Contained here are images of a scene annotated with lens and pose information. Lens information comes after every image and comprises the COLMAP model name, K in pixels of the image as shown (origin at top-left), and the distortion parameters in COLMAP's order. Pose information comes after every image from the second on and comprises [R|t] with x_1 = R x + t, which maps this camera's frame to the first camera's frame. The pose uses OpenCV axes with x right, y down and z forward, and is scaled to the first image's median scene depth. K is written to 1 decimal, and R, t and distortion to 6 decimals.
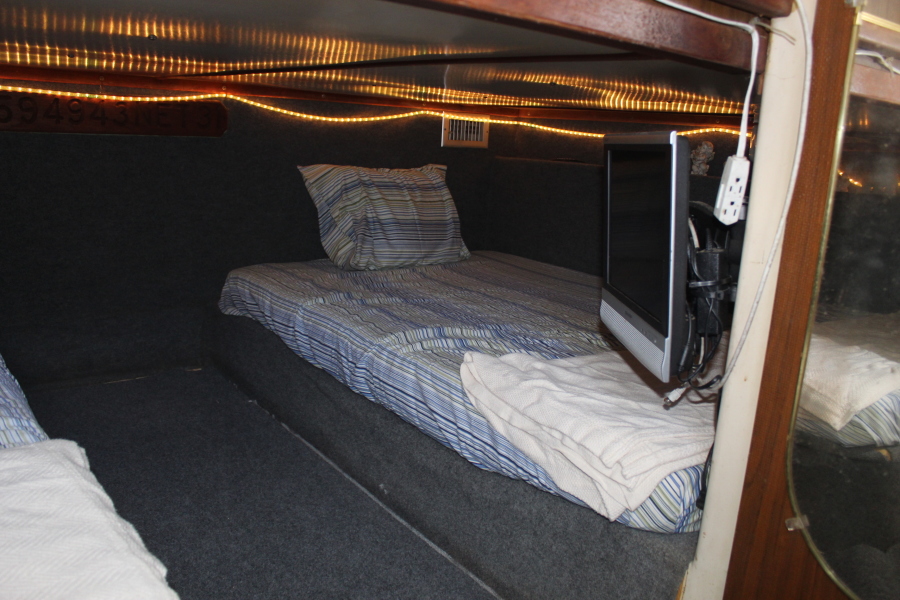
lens RADIAL K [[753.9, 0, 447.9], [0, 753.9, 304.0], [0, 0, 1]] dist [-0.163075, 0.144359]
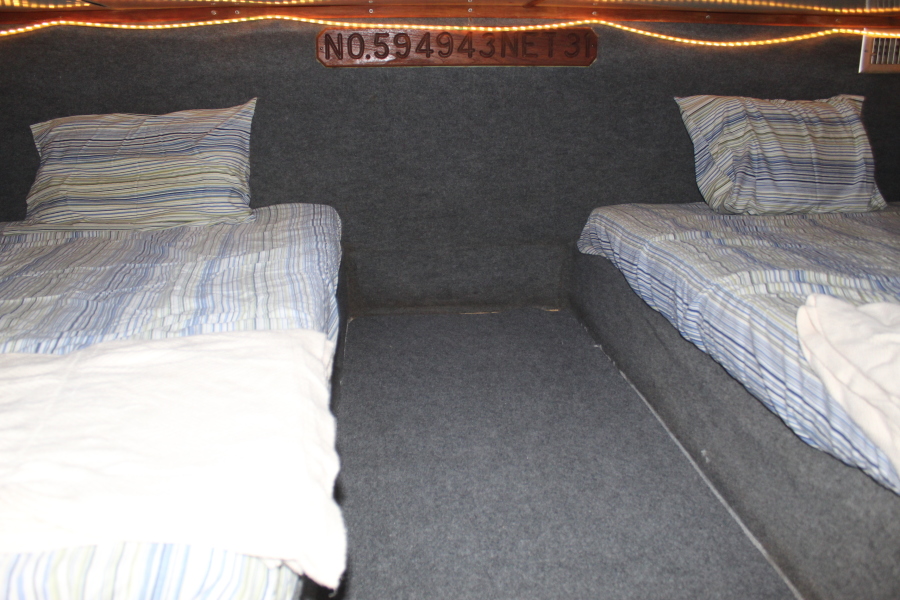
lens RADIAL K [[753.9, 0, 442.7], [0, 753.9, 307.9], [0, 0, 1]] dist [-0.163075, 0.144359]
pose [[0.843116, 0.090394, -0.530080, 0.070134], [-0.065157, 0.995680, 0.066158, 0.035814], [0.533770, -0.021240, 0.845363, 0.111498]]
